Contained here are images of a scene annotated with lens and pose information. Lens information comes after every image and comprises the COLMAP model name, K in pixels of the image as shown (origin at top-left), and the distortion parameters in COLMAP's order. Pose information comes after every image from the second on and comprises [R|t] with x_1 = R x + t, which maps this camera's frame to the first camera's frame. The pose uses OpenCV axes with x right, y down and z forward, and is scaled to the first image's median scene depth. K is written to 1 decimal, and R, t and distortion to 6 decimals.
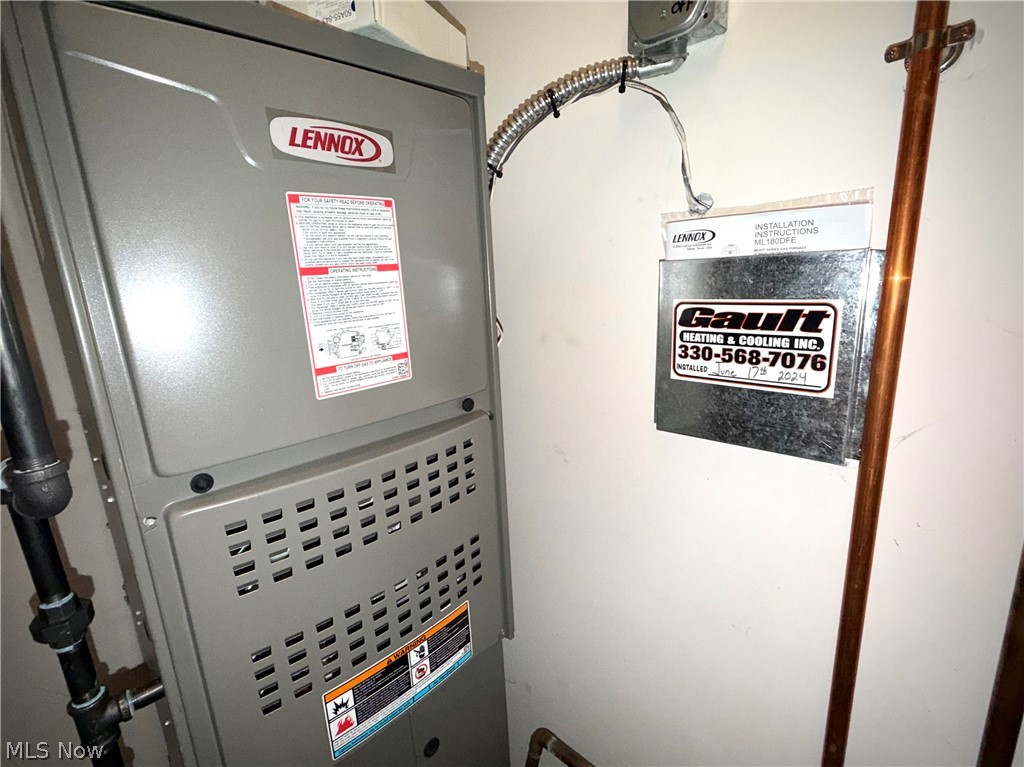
lens RADIAL K [[476.8, 0, 512.0], [0, 476.8, 383.5], [0, 0, 1]] dist [-0.000584, -0.000036]
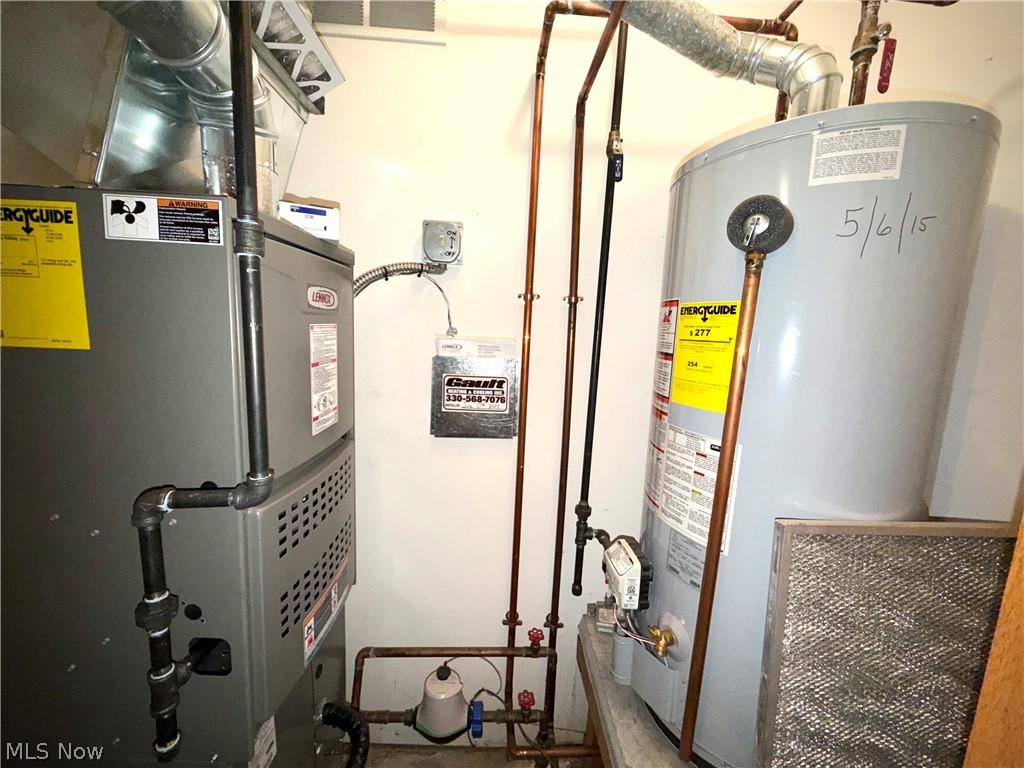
lens RADIAL K [[403.1, 0, 512.0], [0, 403.1, 384.0], [0, 0, 1]] dist [-0.000676, -0.000008]
pose [[0.682579, -0.022835, 0.730455, -0.852121], [0.087879, 0.994824, -0.051020, -0.013237], [-0.725509, 0.099016, 0.681053, -0.494767]]
